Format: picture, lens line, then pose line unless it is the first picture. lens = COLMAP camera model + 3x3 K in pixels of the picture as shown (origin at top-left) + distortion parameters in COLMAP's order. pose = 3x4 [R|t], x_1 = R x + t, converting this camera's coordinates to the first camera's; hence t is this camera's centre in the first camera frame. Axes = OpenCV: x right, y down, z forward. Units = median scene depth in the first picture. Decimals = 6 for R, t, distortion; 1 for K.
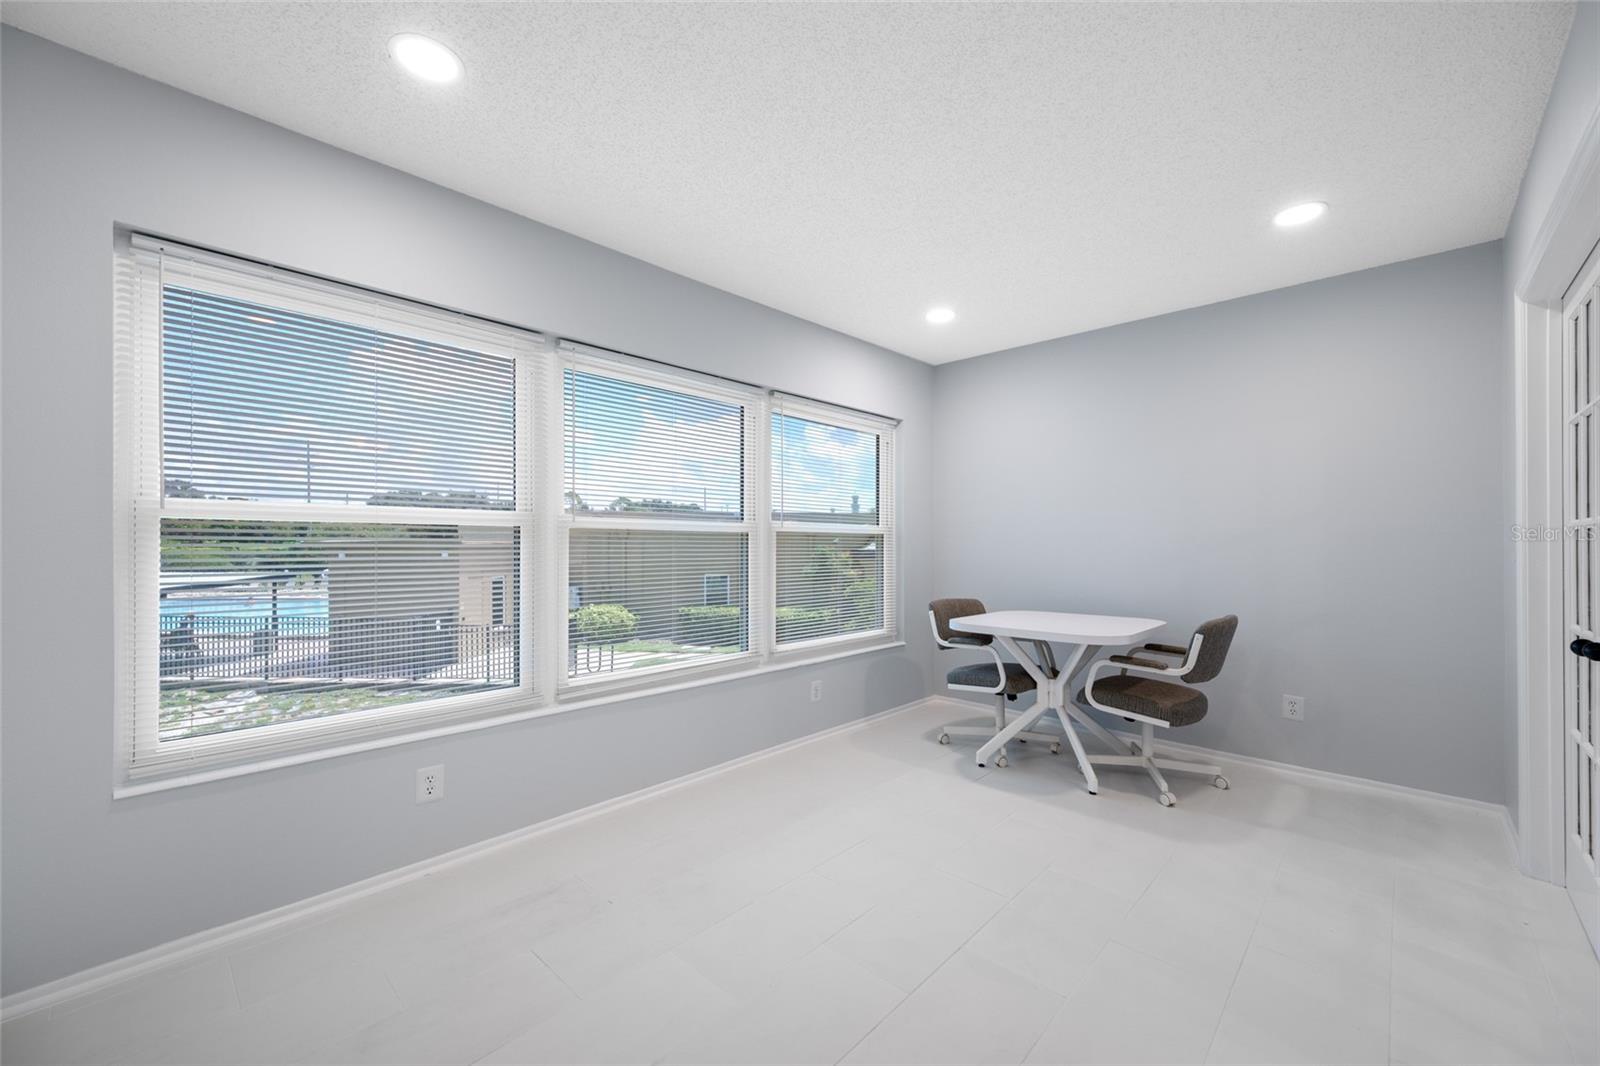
lens RADIAL K [[629.6, 0, 808.9], [0, 629.6, 540.0], [0, 0, 1]] dist [0.000488, -0.000178]
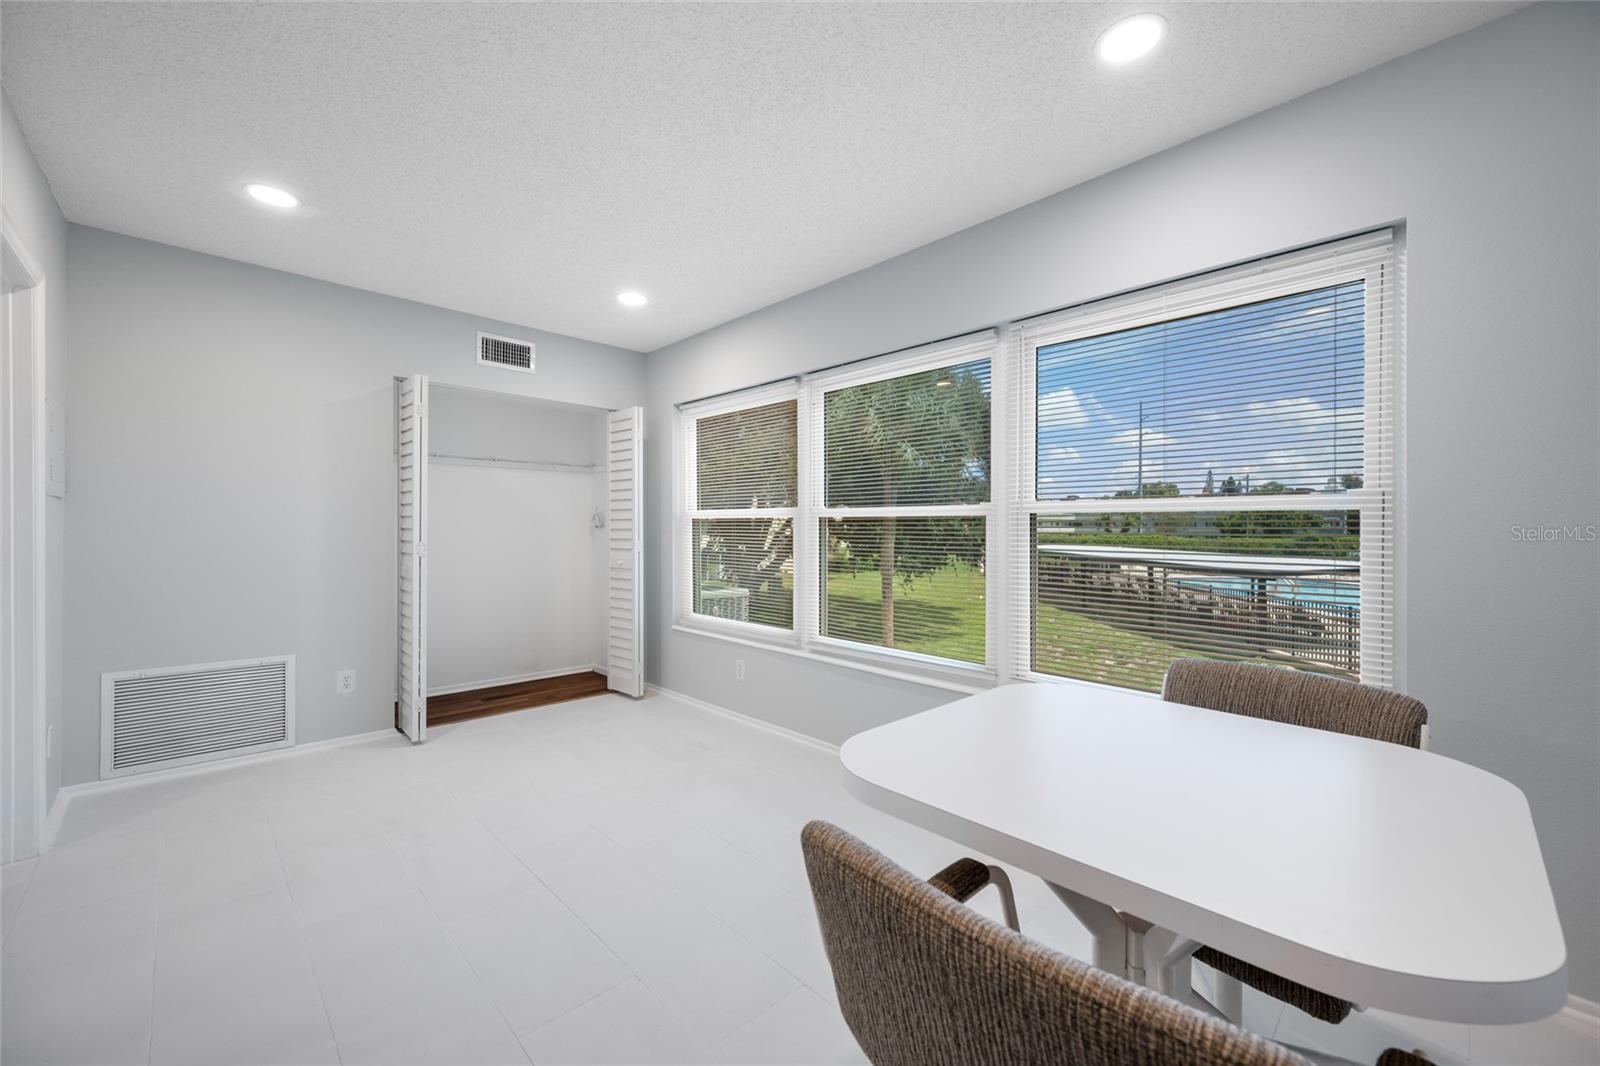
lens RADIAL K [[629.6, 0, 783.6], [0, 629.6, 531.4], [0, 0, 1]] dist [0.000488, -0.000178]
pose [[-0.058758, 0.000939, -0.998272, 1.022219], [0.002056, 0.999998, 0.000819, 0.009318], [0.998270, -0.002005, -0.058760, 1.139229]]
